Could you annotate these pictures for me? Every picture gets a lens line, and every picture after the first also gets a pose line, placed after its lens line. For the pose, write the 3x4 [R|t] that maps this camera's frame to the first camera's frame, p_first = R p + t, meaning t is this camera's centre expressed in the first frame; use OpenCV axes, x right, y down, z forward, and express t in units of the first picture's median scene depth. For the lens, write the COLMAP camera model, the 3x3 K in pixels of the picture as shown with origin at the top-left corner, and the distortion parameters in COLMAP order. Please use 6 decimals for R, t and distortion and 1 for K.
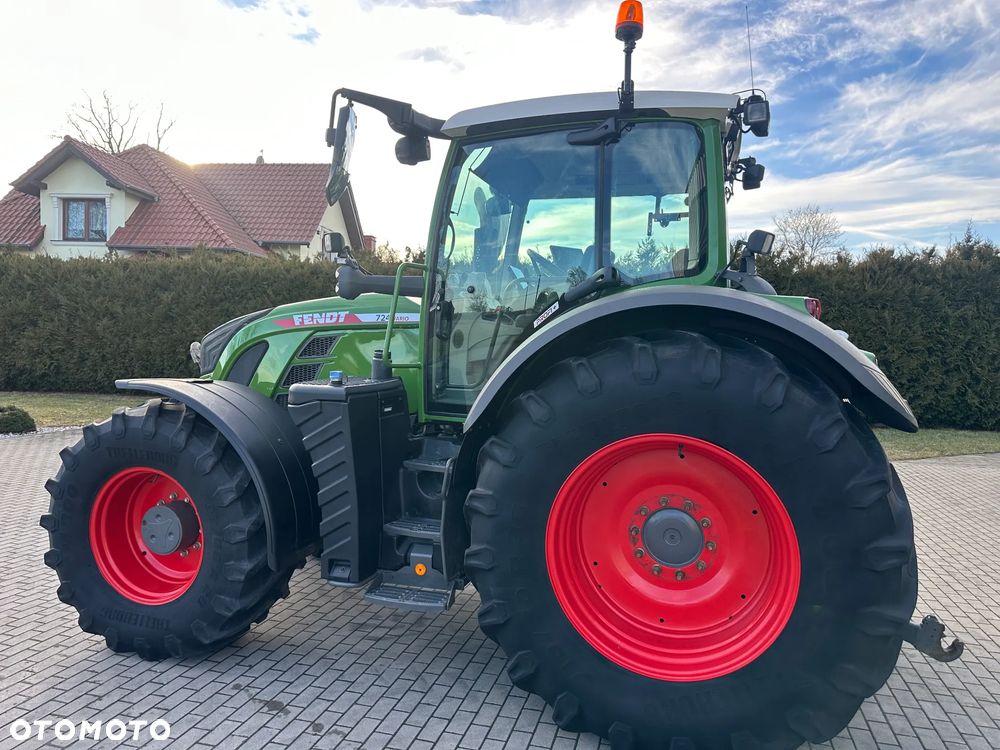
lens RADIAL K [[703.9, 0, 512.1], [0, 703.9, 381.6], [0, 0, 1]] dist [0.049151, -0.054588]
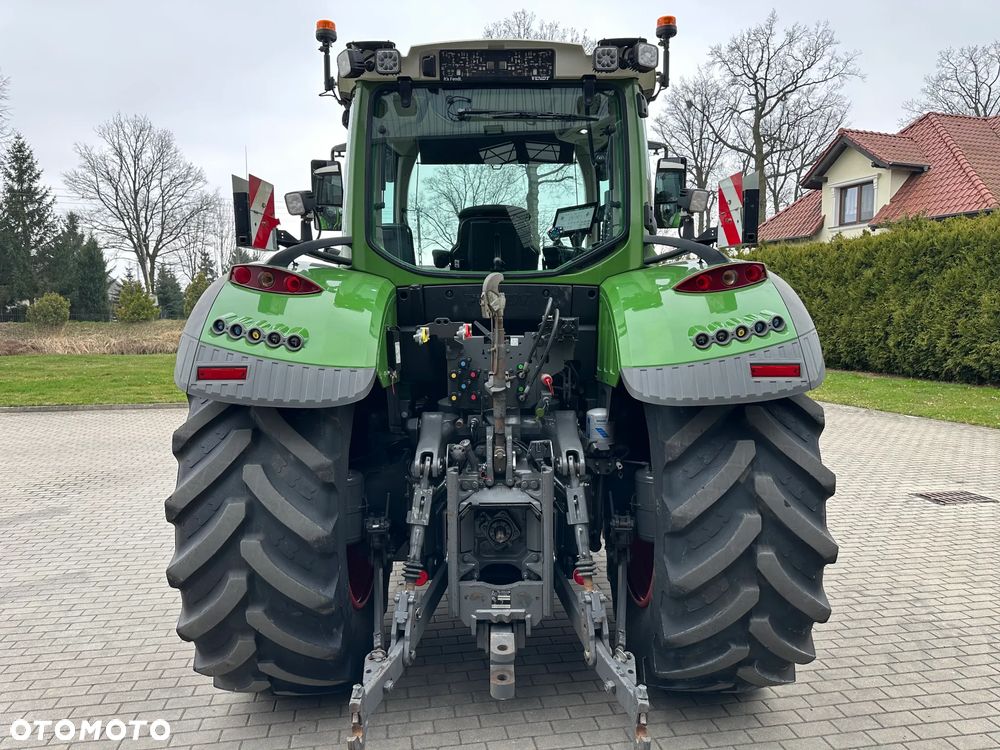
lens RADIAL K [[703.9, 0, 494.6], [0, 703.9, 376.7], [0, 0, 1]] dist [0.049151, -0.054588]
pose [[0.382187, 0.056940, -0.922329, 0.179648], [-0.035933, 0.998261, 0.046738, -0.002932], [0.923386, 0.015279, 0.383568, 0.109487]]
